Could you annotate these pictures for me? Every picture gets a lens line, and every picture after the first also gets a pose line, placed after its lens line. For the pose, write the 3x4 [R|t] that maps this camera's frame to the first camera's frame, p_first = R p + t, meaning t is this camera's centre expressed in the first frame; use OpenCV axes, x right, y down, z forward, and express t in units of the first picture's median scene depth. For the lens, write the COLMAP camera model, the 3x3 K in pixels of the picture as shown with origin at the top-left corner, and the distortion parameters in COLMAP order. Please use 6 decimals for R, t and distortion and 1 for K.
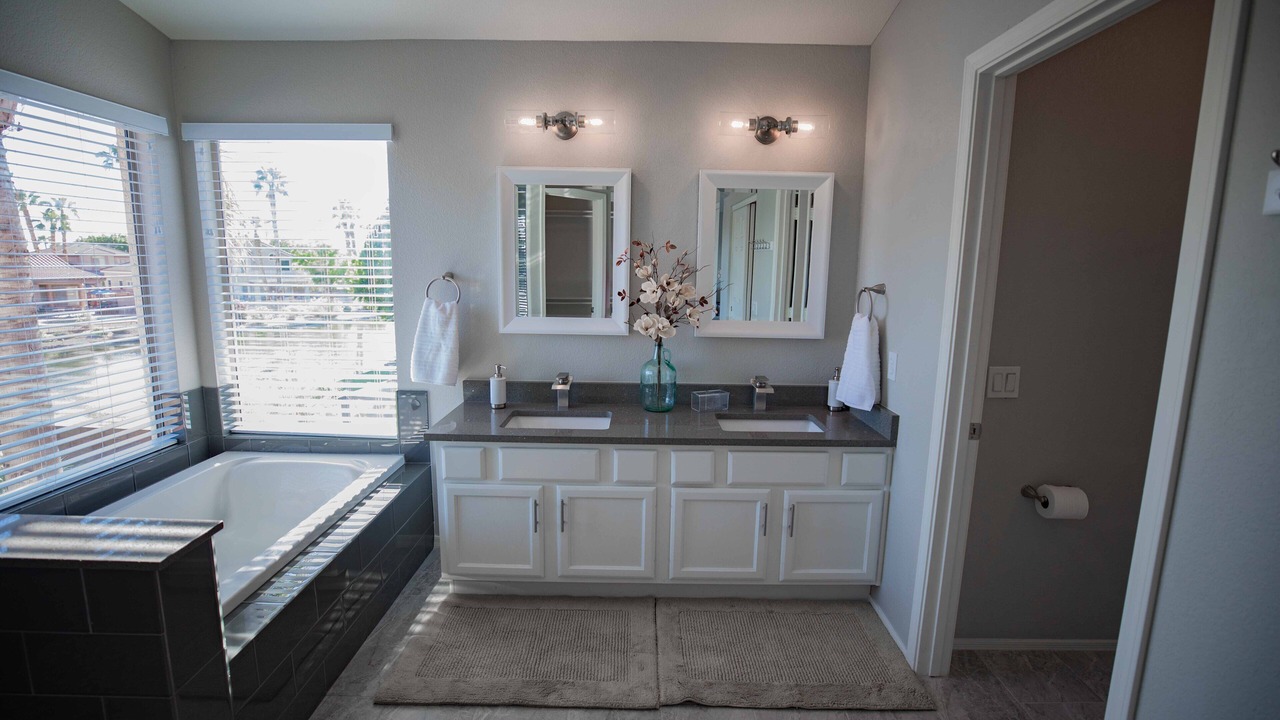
lens RADIAL K [[585.7, 0, 635.0], [0, 585.7, 355.0], [0, 0, 1]] dist [-0.034316, 0.003720]
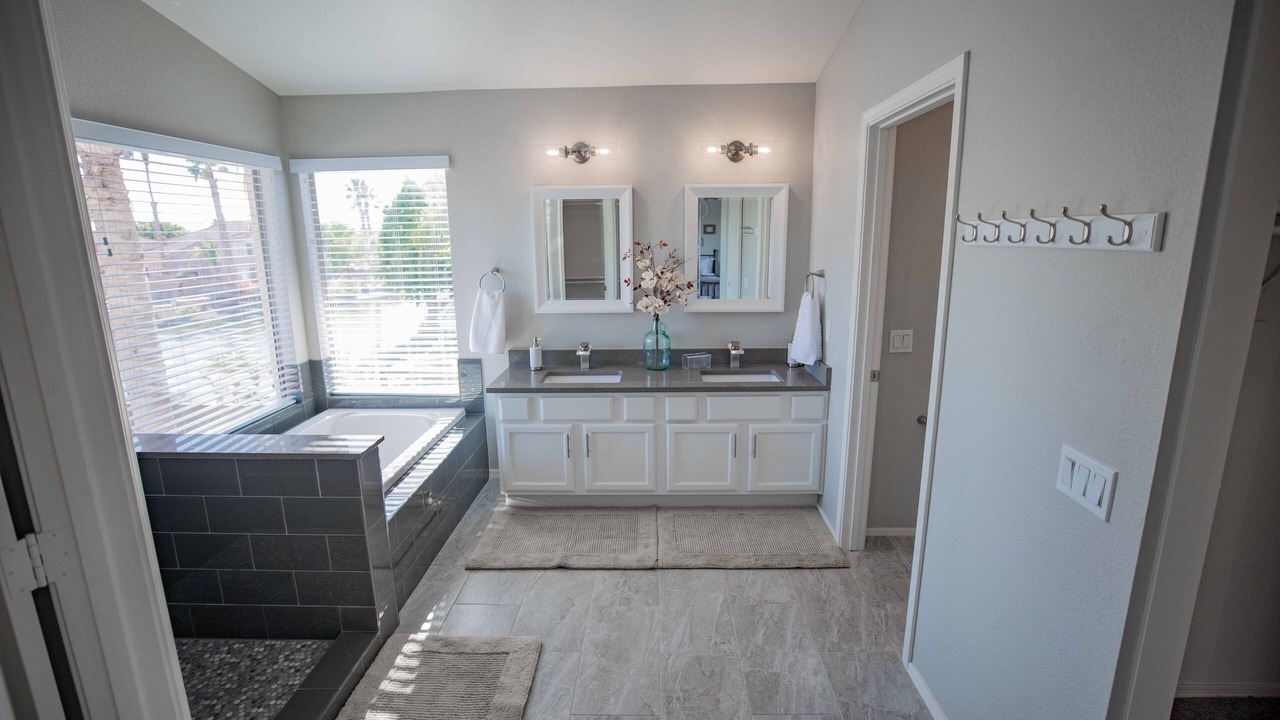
lens RADIAL K [[585.7, 0, 640.1], [0, 585.7, 362.1], [0, 0, 1]] dist [-0.034316, 0.003720]
pose [[0.999587, -0.022720, -0.017568, 0.026155], [0.023751, 0.997864, 0.060854, -0.002652], [0.016147, -0.061247, 0.997992, -0.337129]]
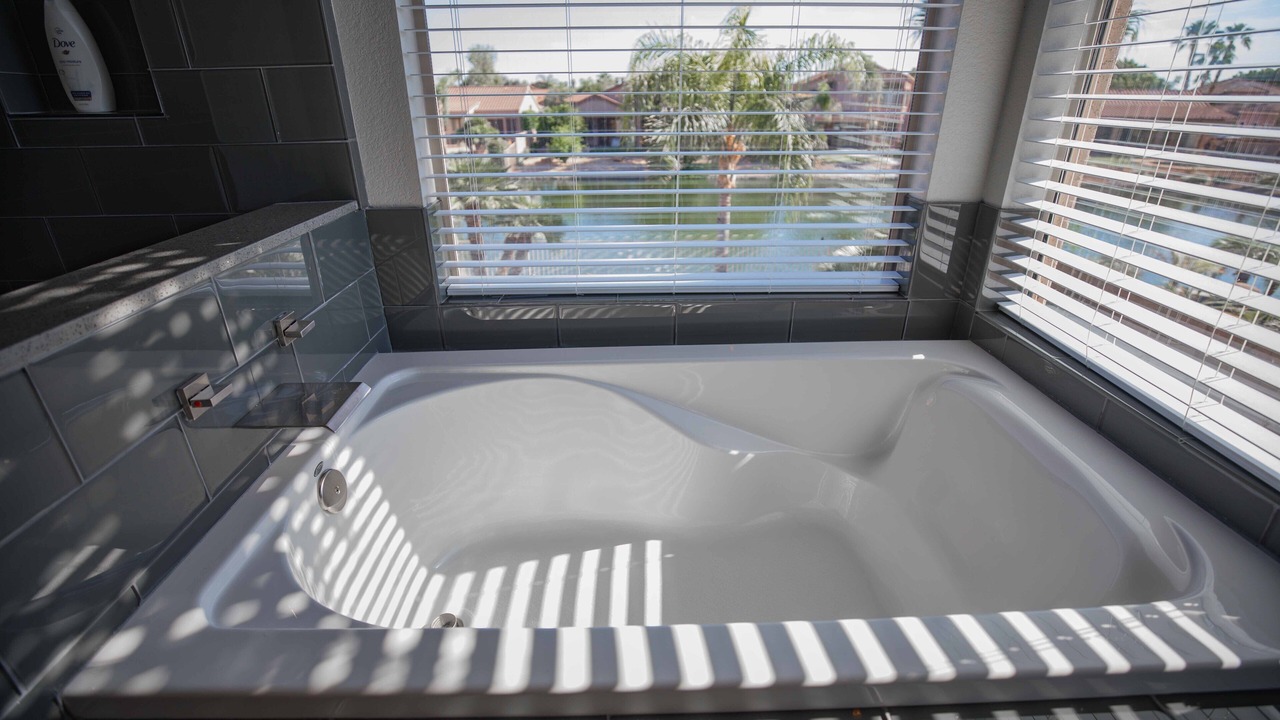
lens RADIAL K [[585.7, 0, 639.5], [0, 585.7, 356.5], [0, 0, 1]] dist [-0.034316, 0.003720]
pose [[0.027894, 0.402560, -0.914969, -0.284807], [-0.165285, 0.904583, 0.392951, 0.032641], [0.985851, 0.140270, 0.091769, 0.750858]]
